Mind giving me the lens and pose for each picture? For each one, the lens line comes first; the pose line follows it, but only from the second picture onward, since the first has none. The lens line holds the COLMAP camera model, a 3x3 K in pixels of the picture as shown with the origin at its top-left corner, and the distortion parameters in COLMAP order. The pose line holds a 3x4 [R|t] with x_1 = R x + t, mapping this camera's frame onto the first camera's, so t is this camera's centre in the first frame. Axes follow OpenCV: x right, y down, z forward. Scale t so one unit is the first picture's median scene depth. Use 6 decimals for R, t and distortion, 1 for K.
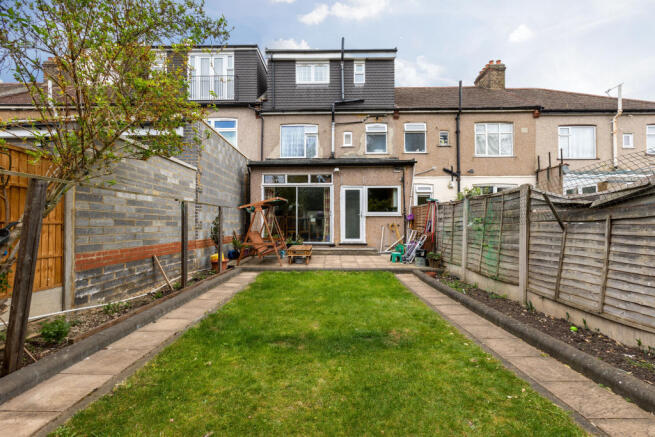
lens RADIAL K [[300.2, 0, 327.5], [0, 300.2, 218.5], [0, 0, 1]] dist [0.000391, 0.000036]
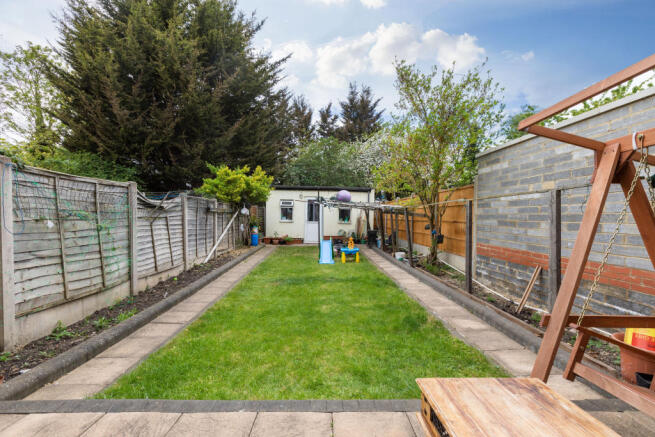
lens RADIAL K [[300.2, 0, 327.5], [0, 300.2, 218.5], [0, 0, 1]] dist [0.000391, 0.000036]
pose [[-0.998890, -0.011025, -0.045790, 0.011013], [-0.010465, 0.999867, -0.012470, 0.016356], [0.045921, -0.011977, -0.998873, 2.082382]]
